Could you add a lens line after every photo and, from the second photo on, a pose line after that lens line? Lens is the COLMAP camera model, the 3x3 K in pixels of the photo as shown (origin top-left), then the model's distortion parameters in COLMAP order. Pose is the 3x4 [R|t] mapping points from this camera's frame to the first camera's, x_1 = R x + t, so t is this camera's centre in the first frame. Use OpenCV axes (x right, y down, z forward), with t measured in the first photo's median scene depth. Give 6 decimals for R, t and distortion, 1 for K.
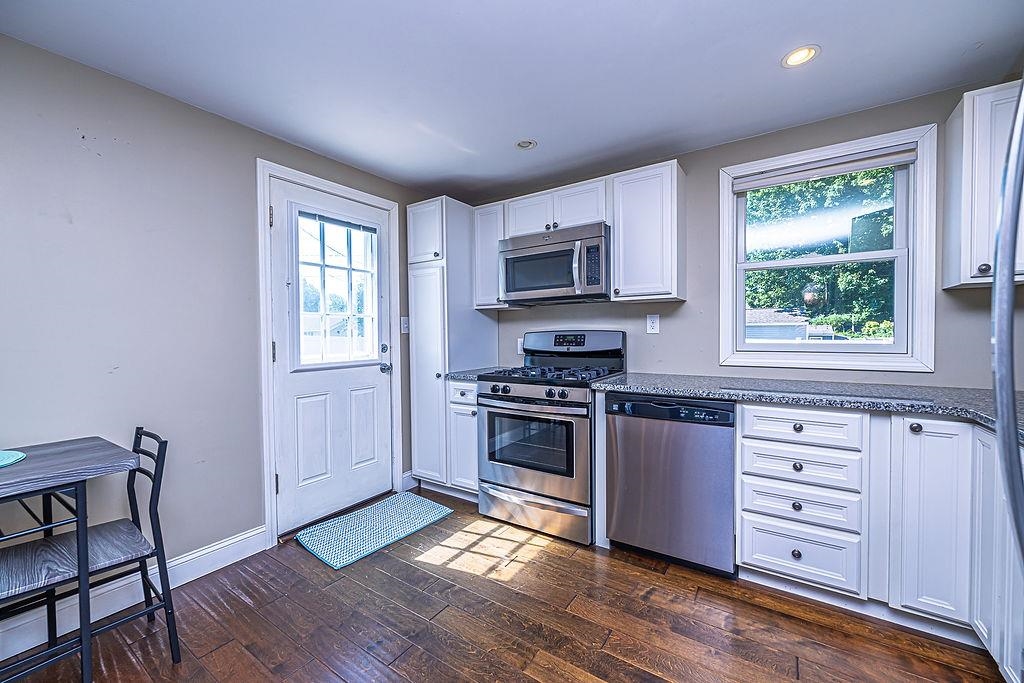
lens RADIAL K [[404.9, 0, 512.6], [0, 404.9, 339.7], [0, 0, 1]] dist [-0.000770, 0.000561]
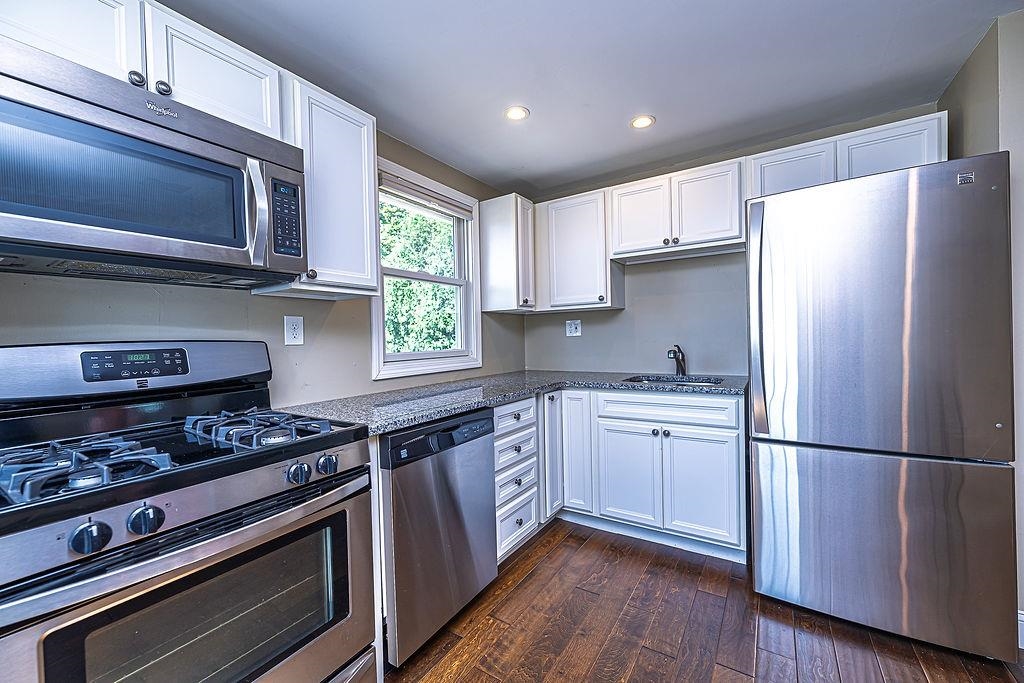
lens RADIAL K [[396.4, 0, 513.2], [0, 396.4, 344.0], [0, 0, 1]] dist [0.000090, 0.000148]
pose [[-0.008183, -0.007513, 0.999938, -0.331134], [0.043132, 0.999038, 0.007859, -0.006903], [-0.999036, 0.043194, -0.007851, 0.699710]]
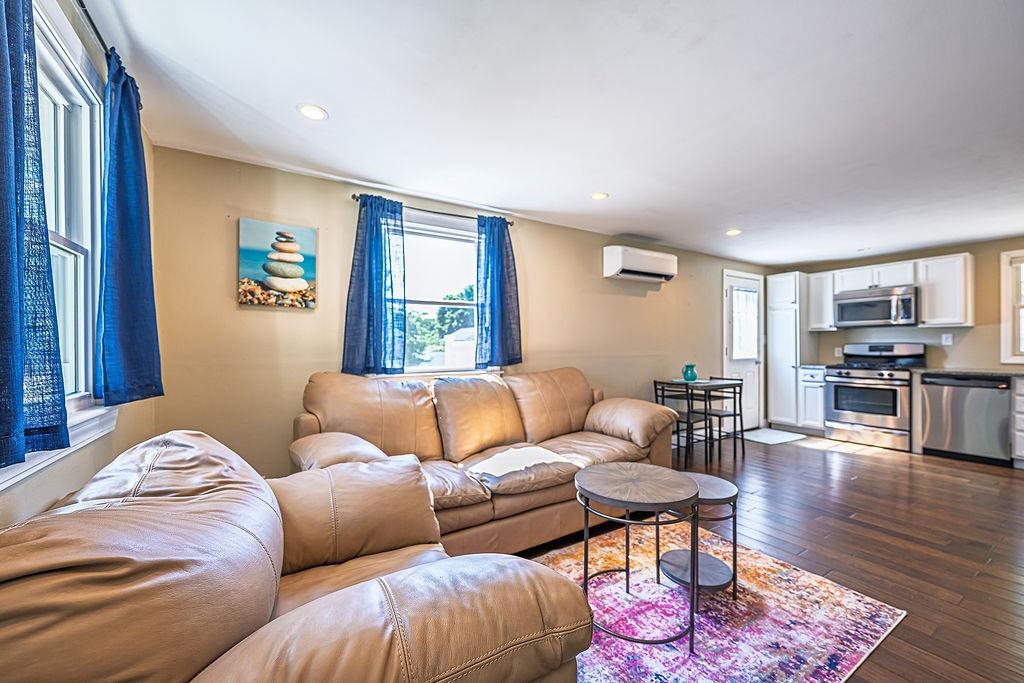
lens RADIAL K [[404.9, 0, 512.6], [0, 404.9, 339.7], [0, 0, 1]] dist [-0.000770, 0.000561]
pose [[0.910395, 0.005528, -0.413703, -0.680227], [-0.015079, 0.999690, -0.019824, 0.024903], [0.413465, 0.024286, 0.910196, -1.453181]]
